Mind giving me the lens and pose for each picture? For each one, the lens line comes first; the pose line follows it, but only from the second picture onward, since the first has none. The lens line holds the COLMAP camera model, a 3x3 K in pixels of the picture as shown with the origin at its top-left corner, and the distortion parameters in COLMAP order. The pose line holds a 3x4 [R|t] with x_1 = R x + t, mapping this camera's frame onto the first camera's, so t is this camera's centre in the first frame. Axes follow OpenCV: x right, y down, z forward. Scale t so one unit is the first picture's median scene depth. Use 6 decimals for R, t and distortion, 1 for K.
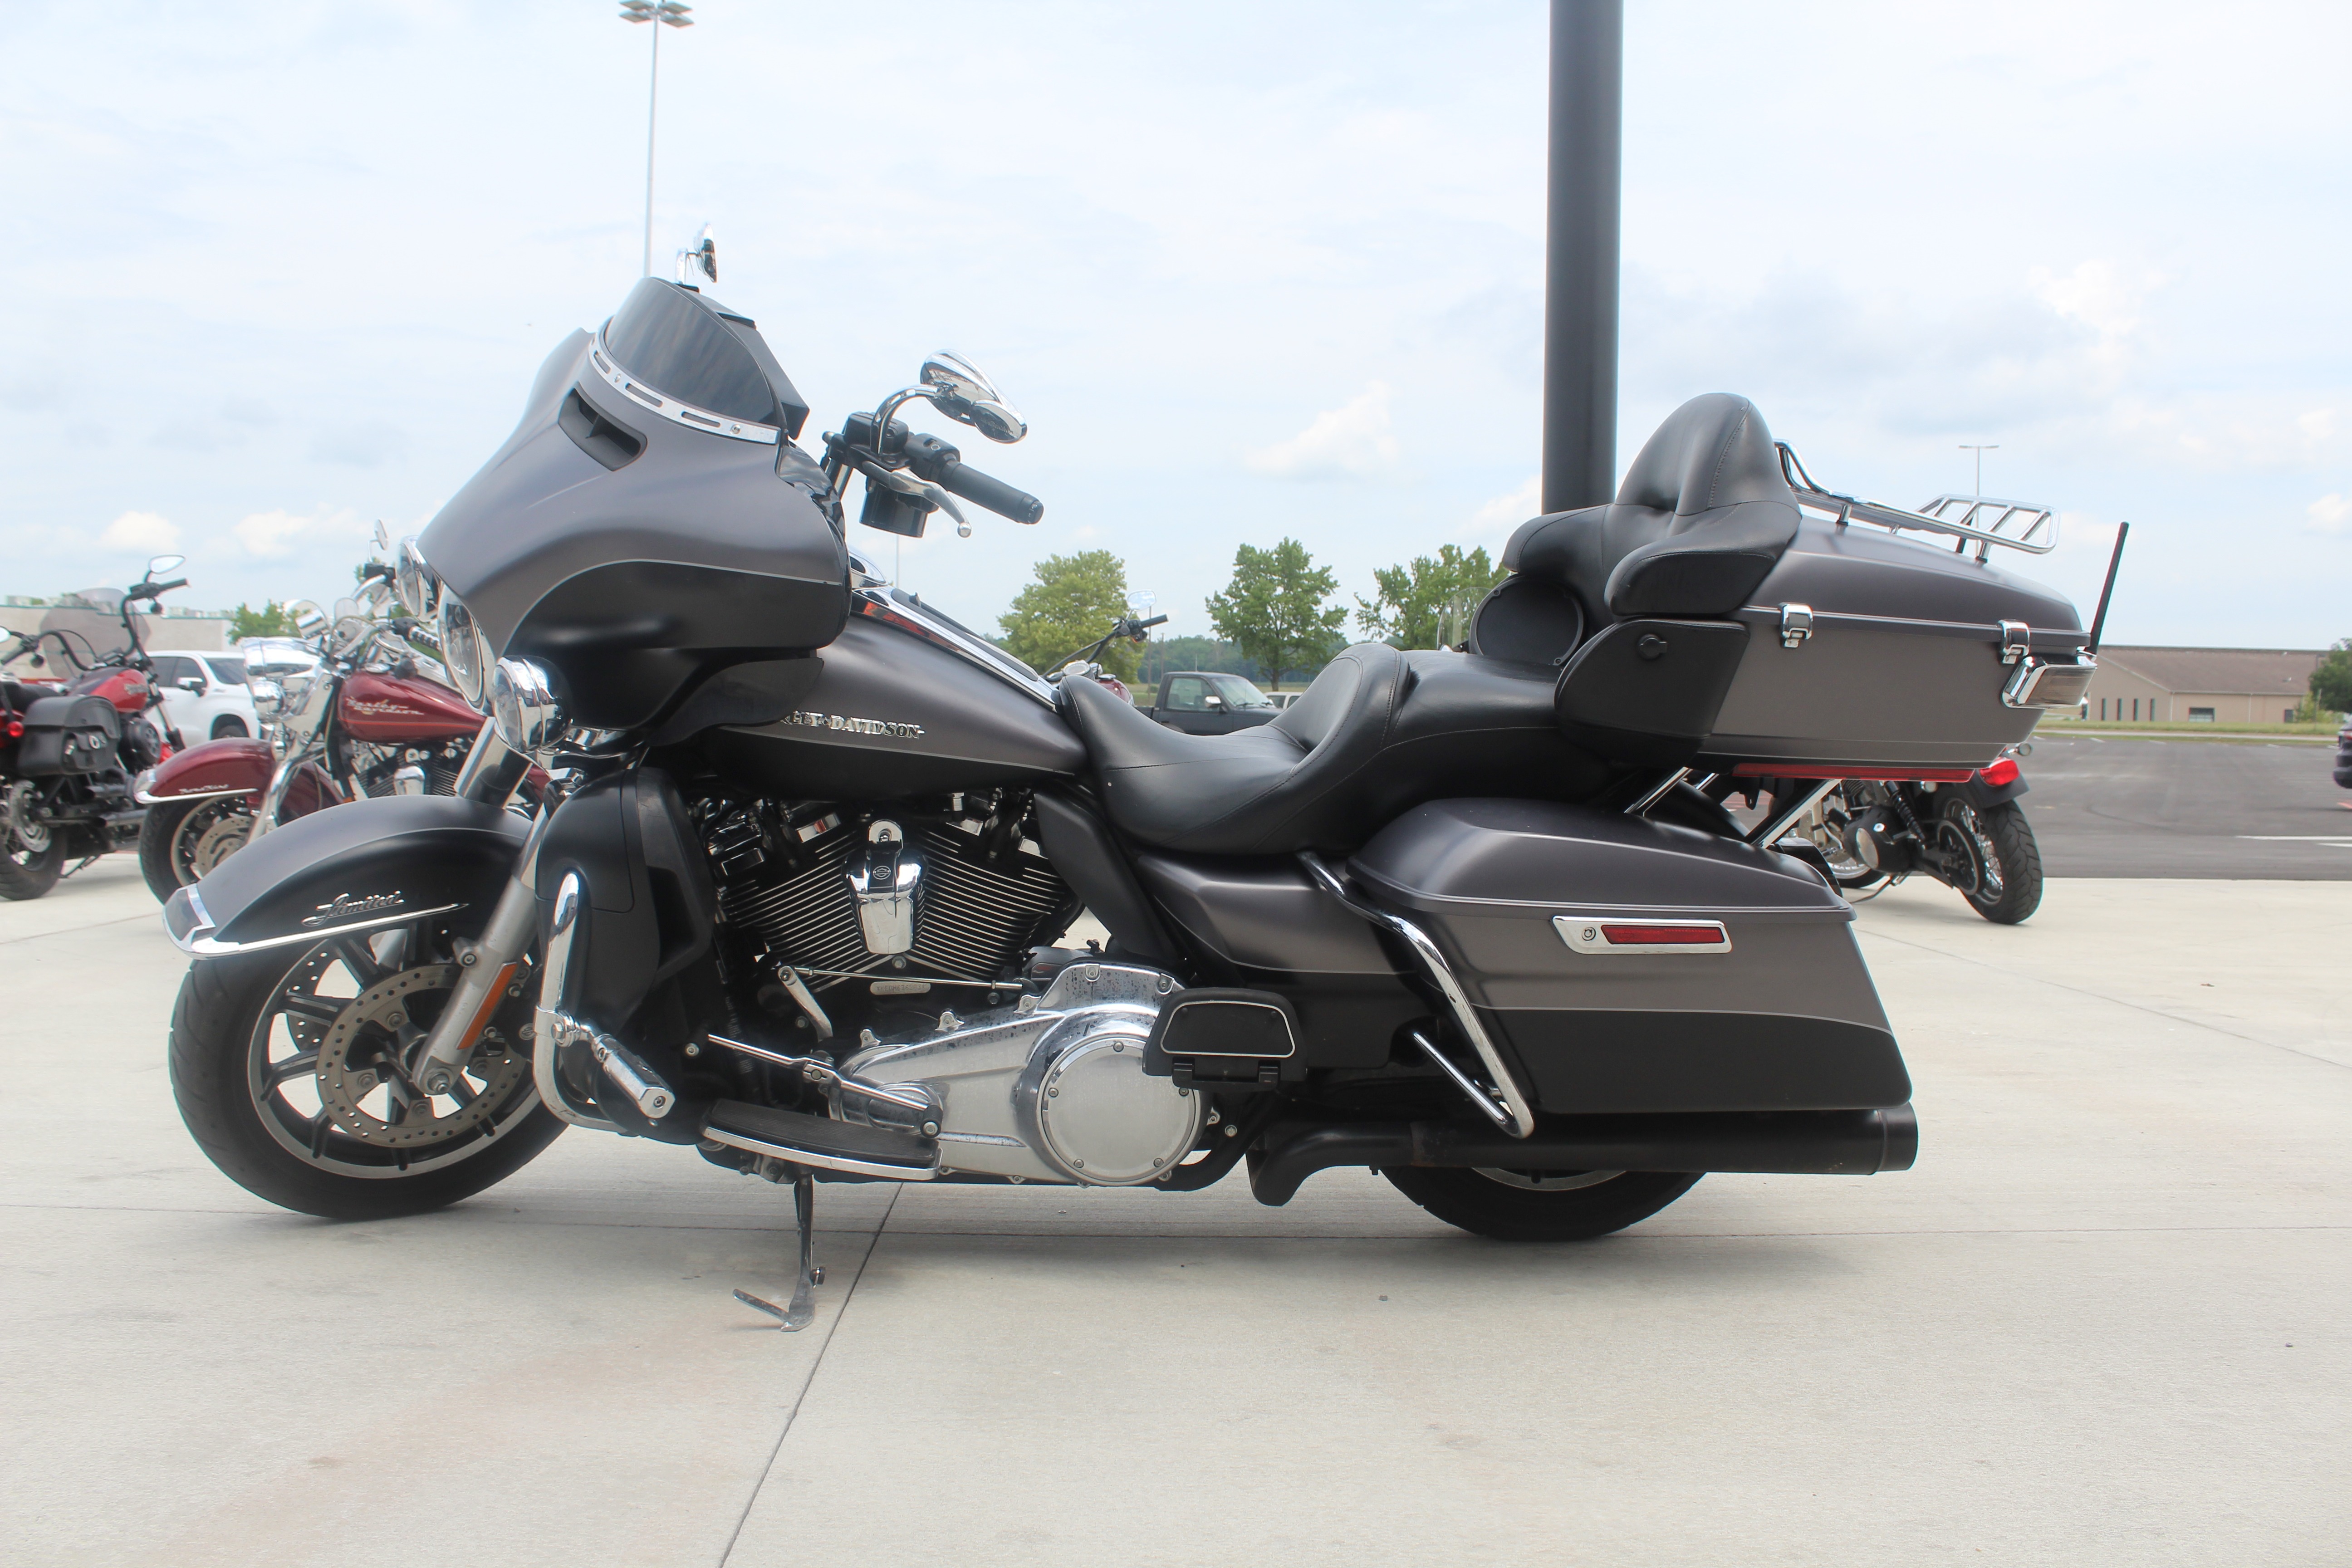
lens RADIAL K [[1951.1, 0, 1180.7], [0, 1951.1, 793.1], [0, 0, 1]] dist [-0.163175, 0.148316]
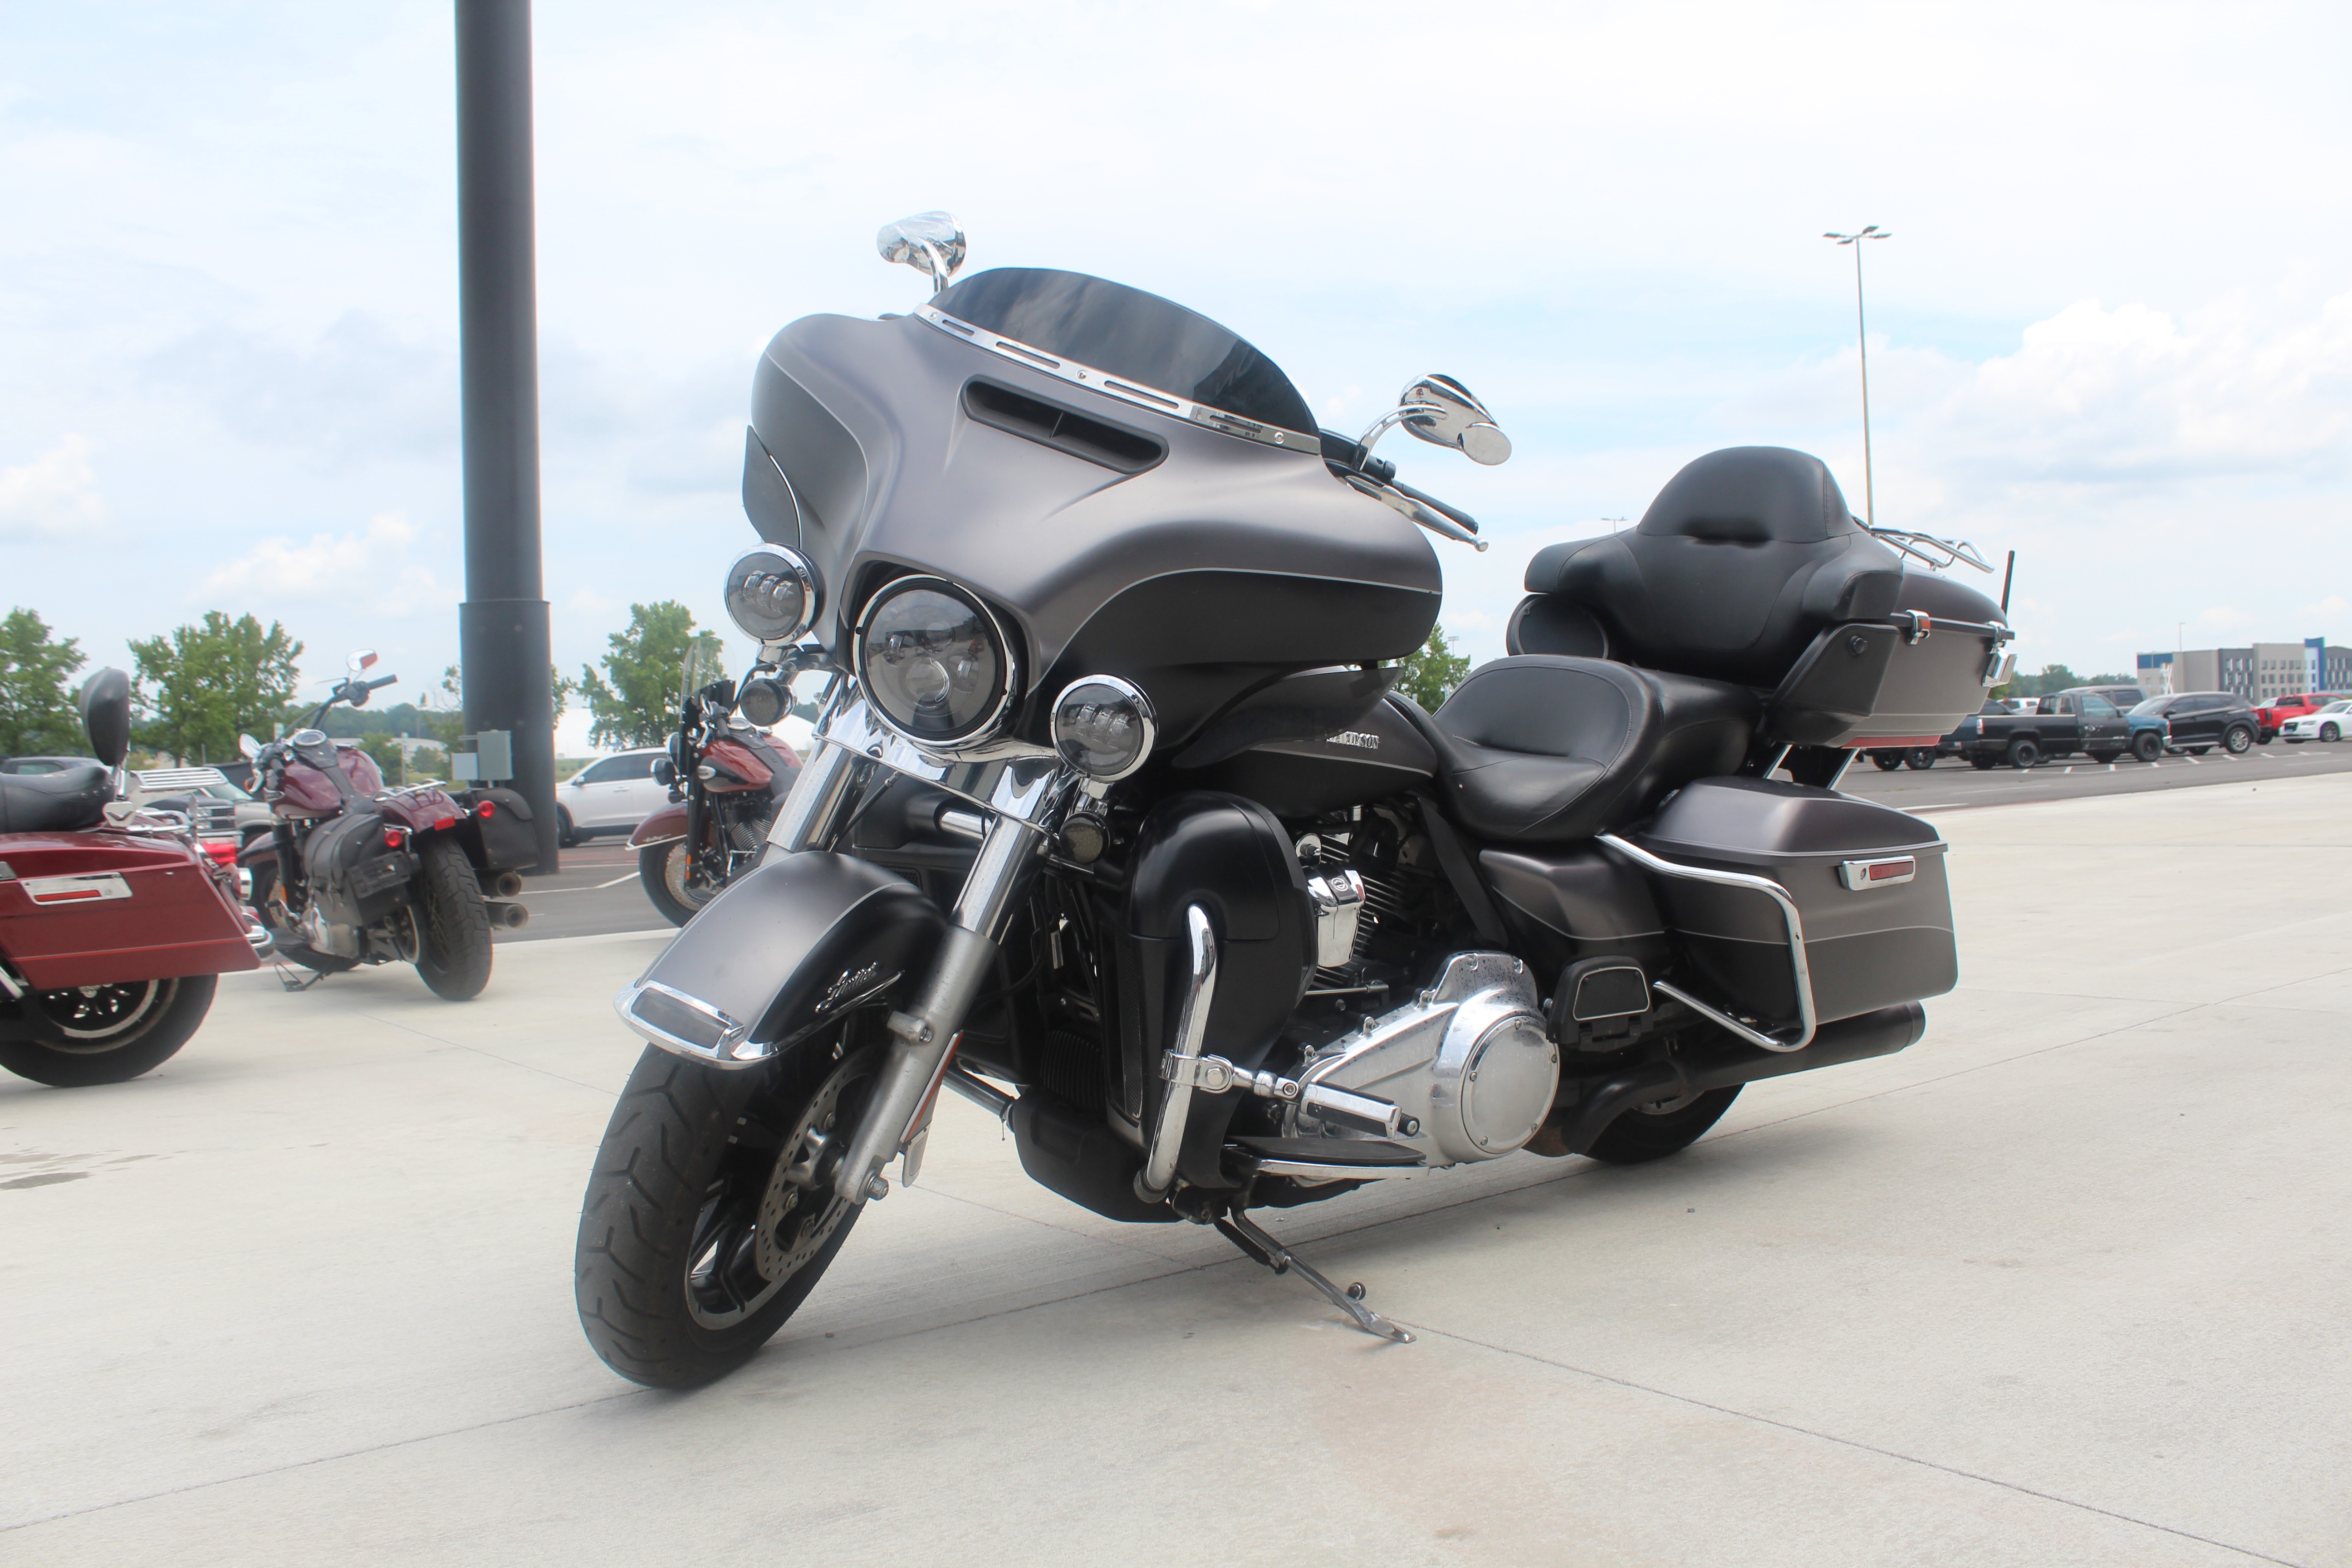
lens RADIAL K [[1951.1, 0, 1180.7], [0, 1951.1, 793.1], [0, 0, 1]] dist [-0.163175, 0.148316]
pose [[0.813891, -0.062321, 0.577665, -0.791817], [0.080062, 0.996776, -0.005265, -0.007367], [-0.575475, 0.050534, 0.816257, 0.218362]]
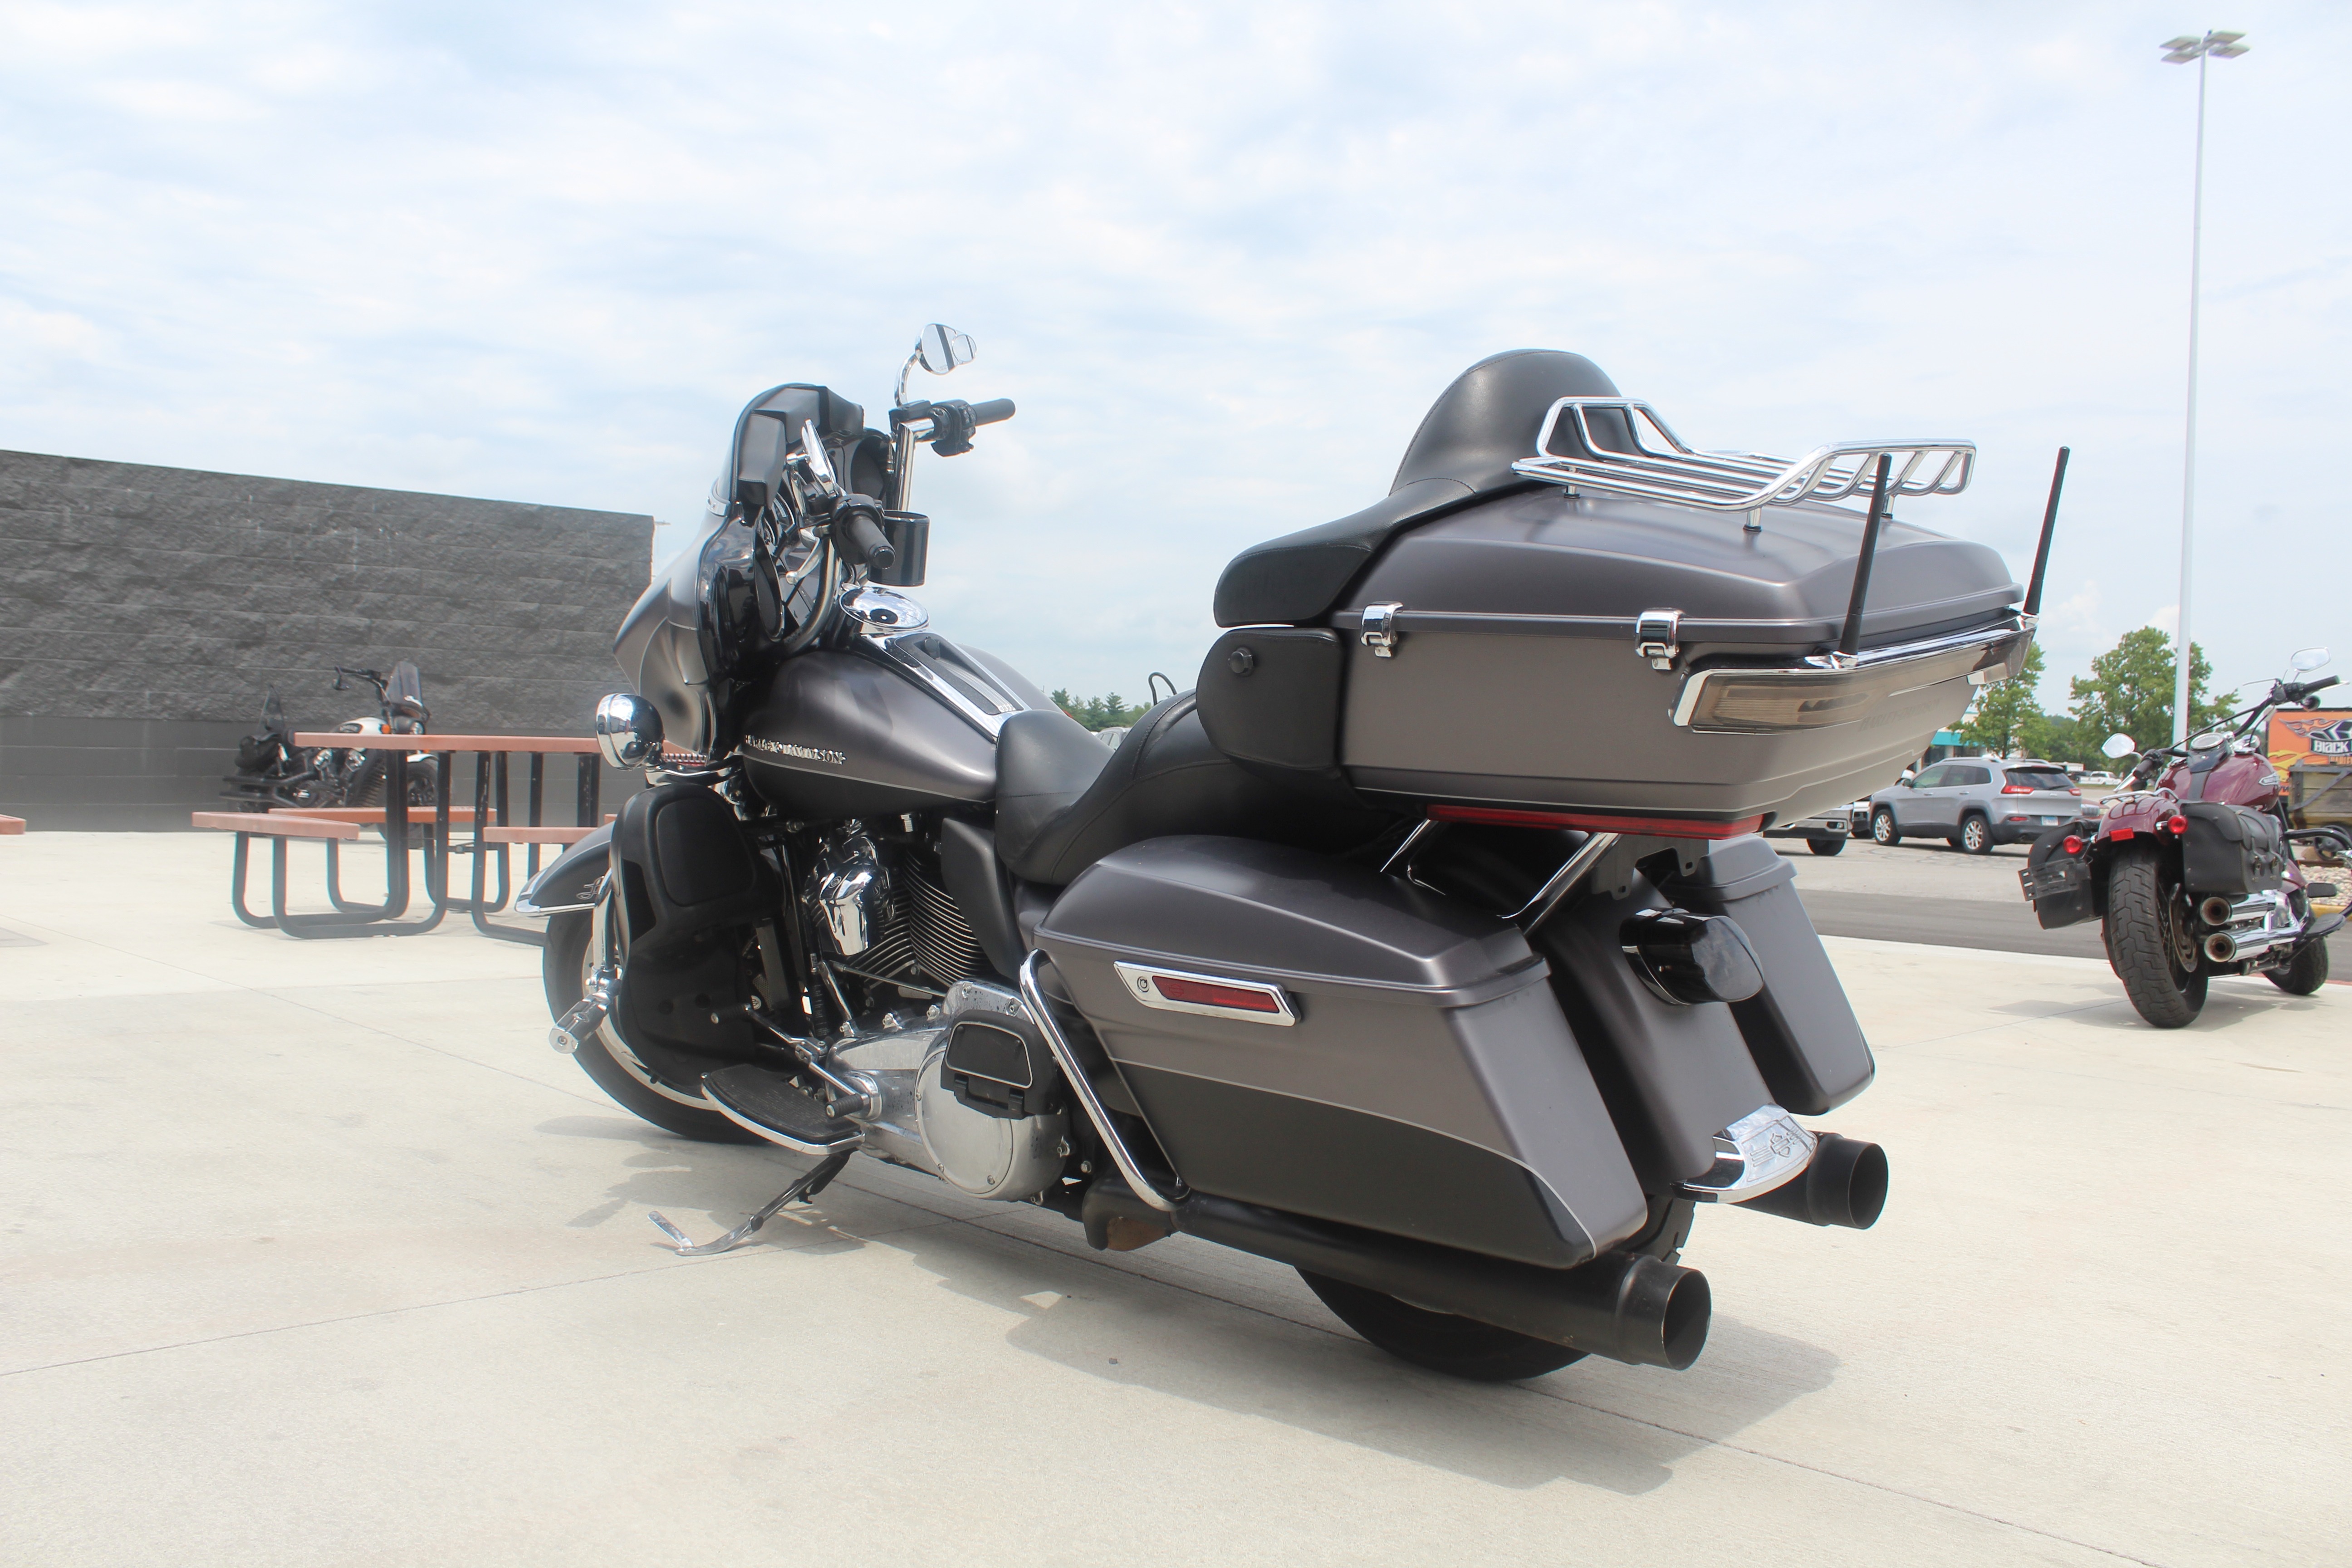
lens RADIAL K [[1951.1, 0, 1180.7], [0, 1951.1, 793.1], [0, 0, 1]] dist [-0.163175, 0.148316]
pose [[0.689681, 0.019775, -0.723843, 0.801351], [-0.051720, 0.998419, -0.022002, 0.003154], [0.722264, 0.052611, 0.689614, 0.355747]]
